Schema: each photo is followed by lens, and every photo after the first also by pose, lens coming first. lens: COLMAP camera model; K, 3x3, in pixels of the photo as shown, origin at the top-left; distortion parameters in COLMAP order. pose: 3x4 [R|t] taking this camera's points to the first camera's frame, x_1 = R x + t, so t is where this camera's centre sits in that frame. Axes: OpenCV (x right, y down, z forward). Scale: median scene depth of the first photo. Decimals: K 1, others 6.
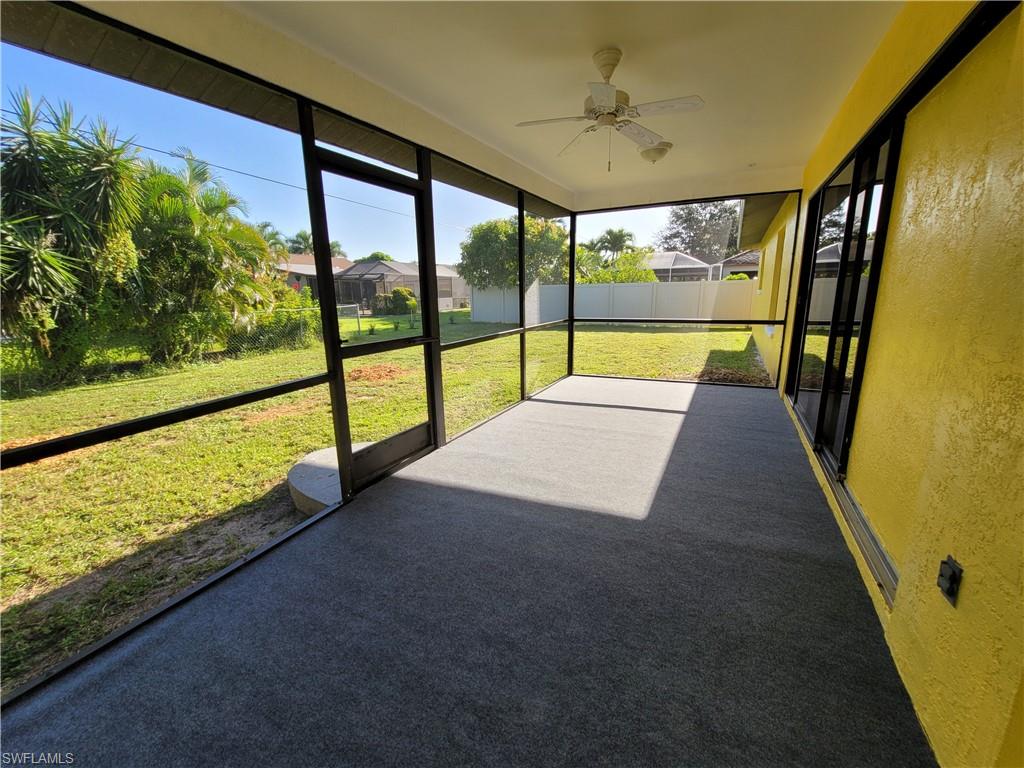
lens RADIAL K [[415.9, 0, 513.7], [0, 415.9, 388.0], [0, 0, 1]] dist [-0.003376, 0.002806]
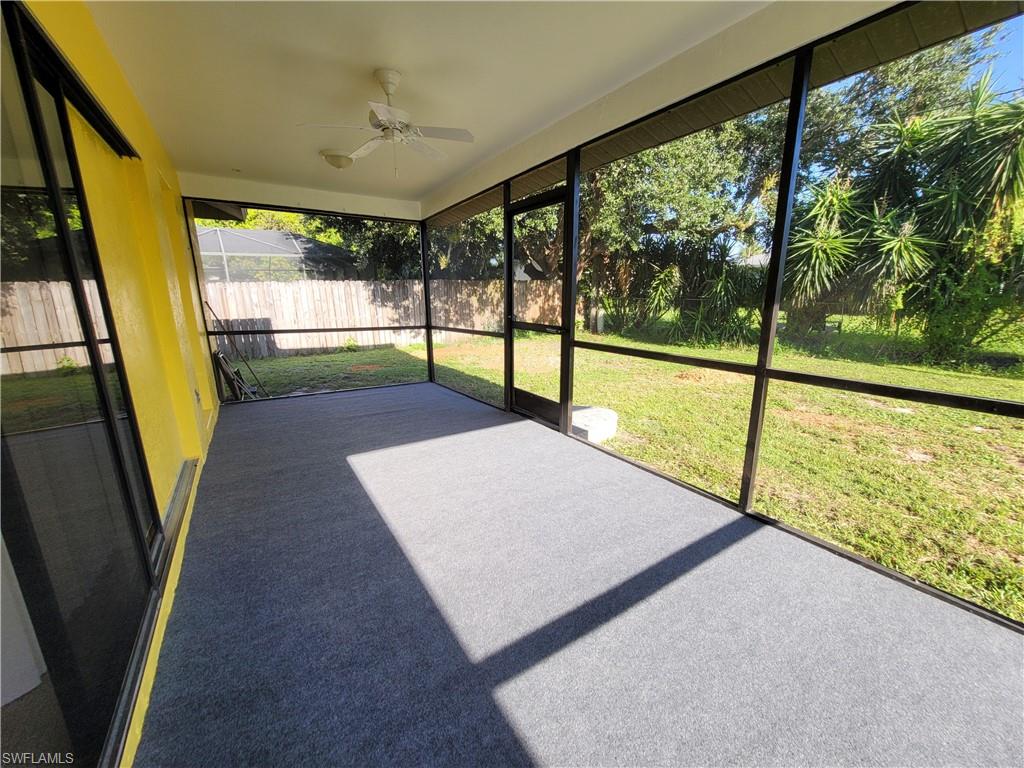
lens RADIAL K [[415.9, 0, 514.0], [0, 415.9, 383.1], [0, 0, 1]] dist [-0.003376, 0.002806]
pose [[-0.506557, 0.206905, -0.837013, 0.755904], [-0.176192, 0.925454, 0.335398, -0.313459], [0.844012, 0.317373, -0.432340, 1.328510]]
